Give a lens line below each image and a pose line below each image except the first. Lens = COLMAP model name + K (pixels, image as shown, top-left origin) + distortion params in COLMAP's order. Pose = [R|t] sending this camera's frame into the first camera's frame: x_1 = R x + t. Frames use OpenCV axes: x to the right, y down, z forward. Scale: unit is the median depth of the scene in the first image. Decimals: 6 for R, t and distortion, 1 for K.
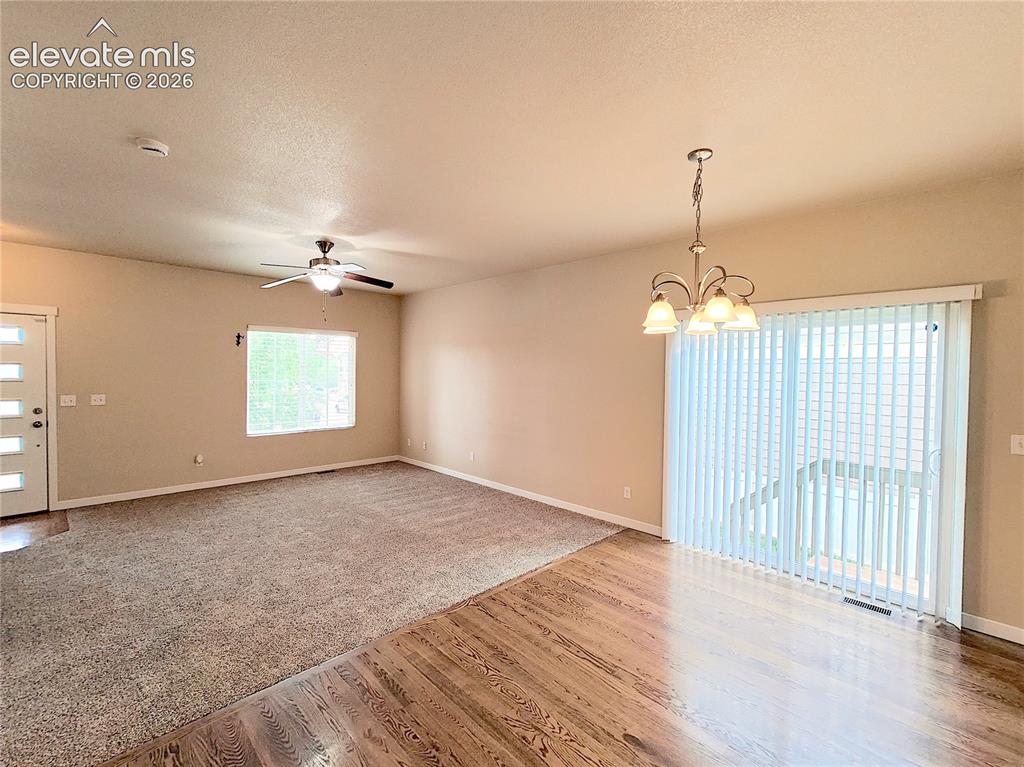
lens RADIAL K [[448.6, 0, 512.6], [0, 448.6, 378.5], [0, 0, 1]] dist [0.003077, -0.000021]
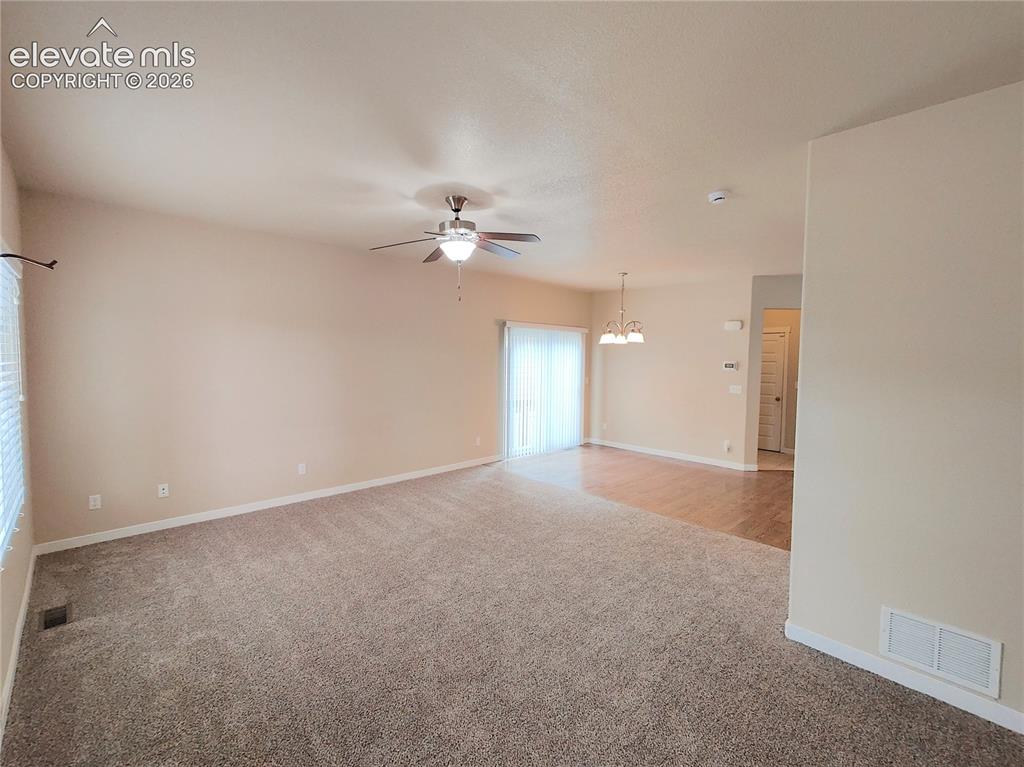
lens RADIAL K [[448.6, 0, 512.6], [0, 448.6, 378.5], [0, 0, 1]] dist [0.003077, -0.000021]
pose [[0.019058, -0.064859, 0.997712, -1.092841], [0.005336, 0.997886, 0.064769, -0.038499], [-0.999804, 0.004089, 0.019364, 0.805177]]
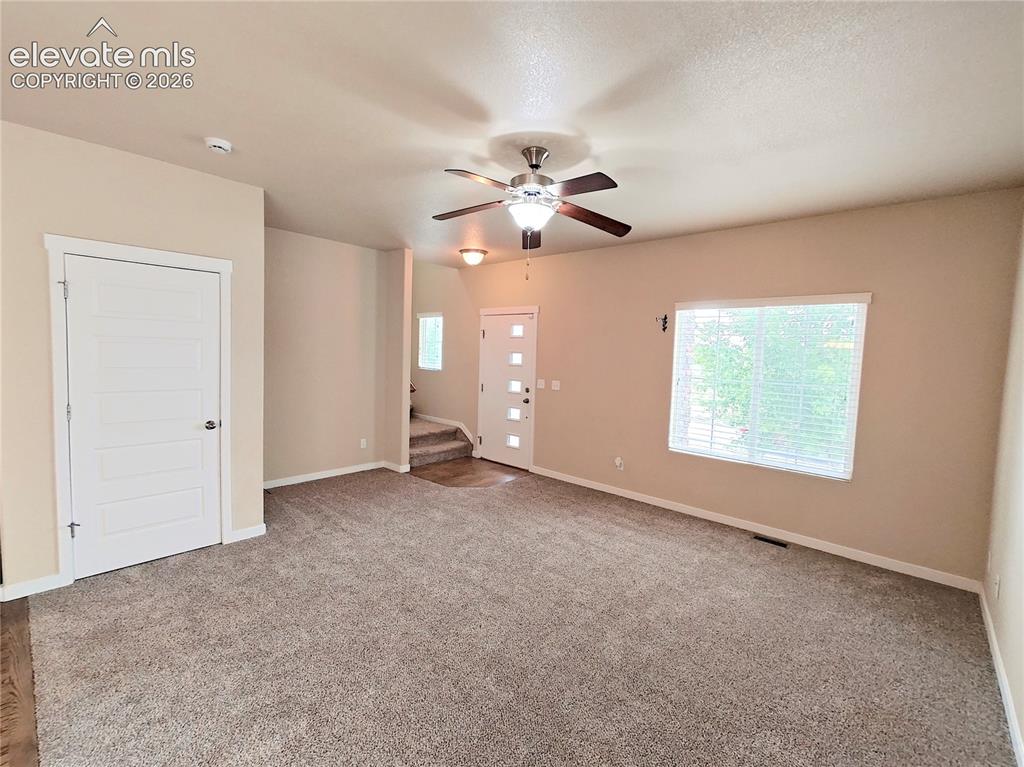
lens RADIAL K [[448.6, 0, 512.6], [0, 448.6, 378.5], [0, 0, 1]] dist [0.003077, -0.000021]
pose [[0.059355, 0.053417, -0.996807, 0.184399], [-0.049645, 0.997490, 0.050497, -0.021442], [0.997002, 0.046489, 0.061858, 0.855660]]
